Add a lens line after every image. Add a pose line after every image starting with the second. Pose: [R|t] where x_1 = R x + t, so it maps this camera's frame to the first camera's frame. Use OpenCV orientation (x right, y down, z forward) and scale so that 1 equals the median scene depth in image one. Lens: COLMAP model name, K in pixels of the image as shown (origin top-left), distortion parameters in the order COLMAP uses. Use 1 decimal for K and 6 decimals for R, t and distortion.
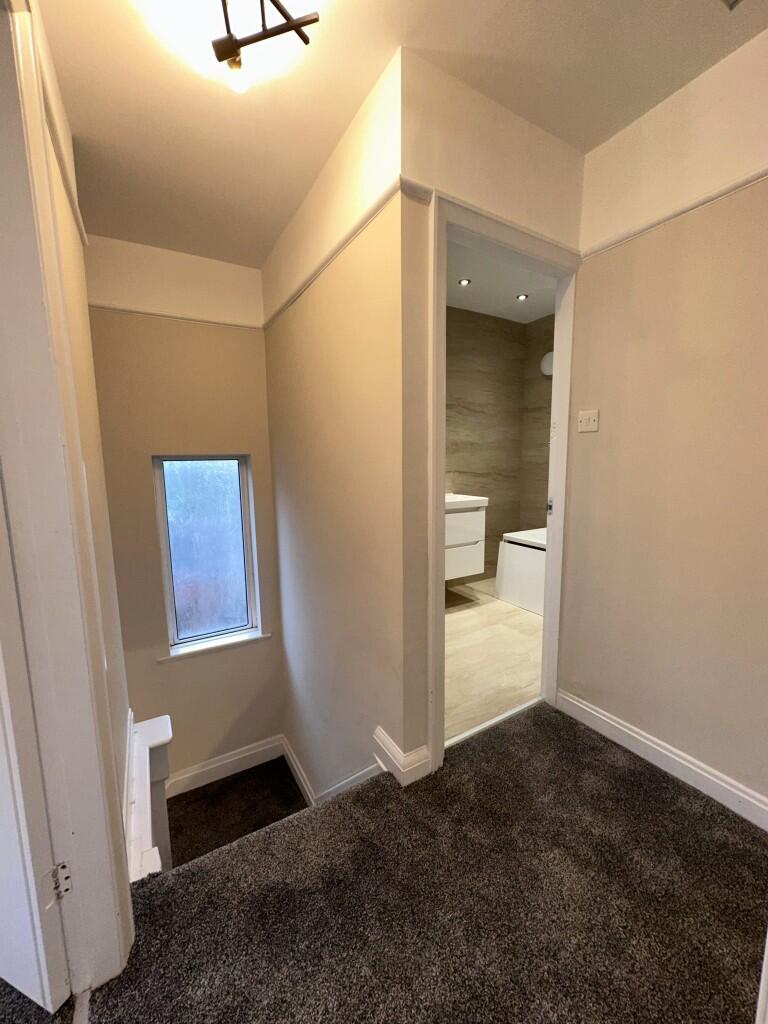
lens RADIAL K [[408.3, 0, 384.0], [0, 408.3, 512.0], [0, 0, 1]] dist [-0.002060, -0.000078]
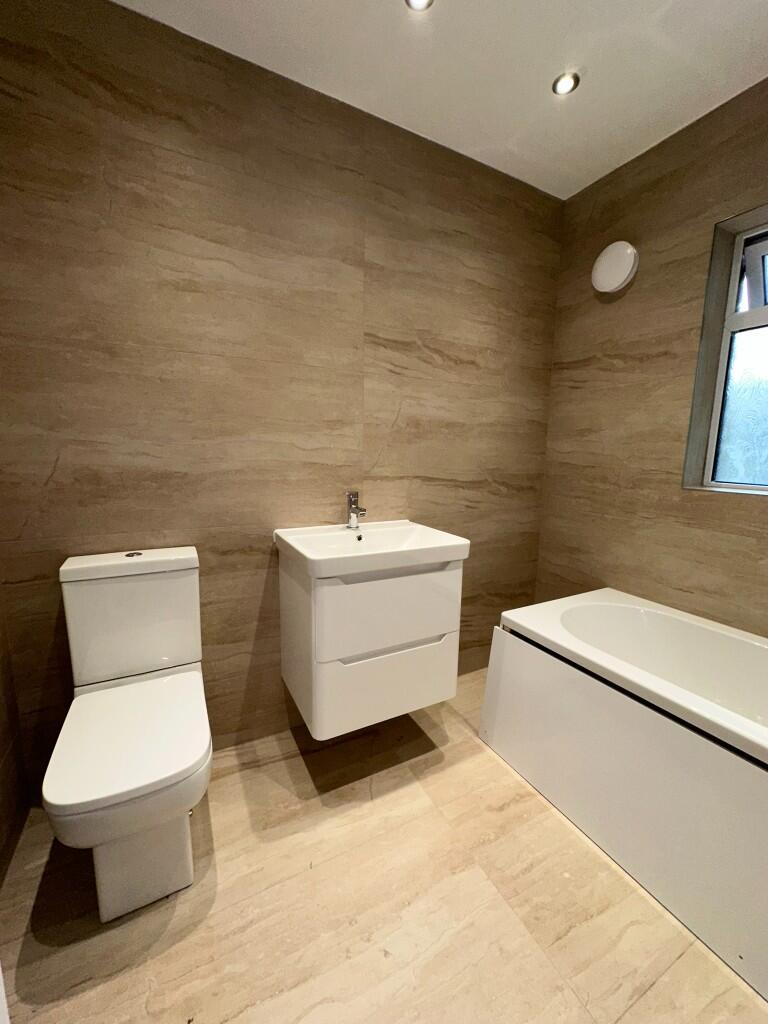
lens RADIAL K [[423.9, 0, 384.0], [0, 423.9, 512.0], [0, 0, 1]] dist [-0.000373, -0.000327]
pose [[0.999034, 0.035484, -0.025937, 0.153570], [-0.034934, 0.999161, 0.021368, -0.066900], [0.026674, -0.020441, 0.999435, 0.472310]]
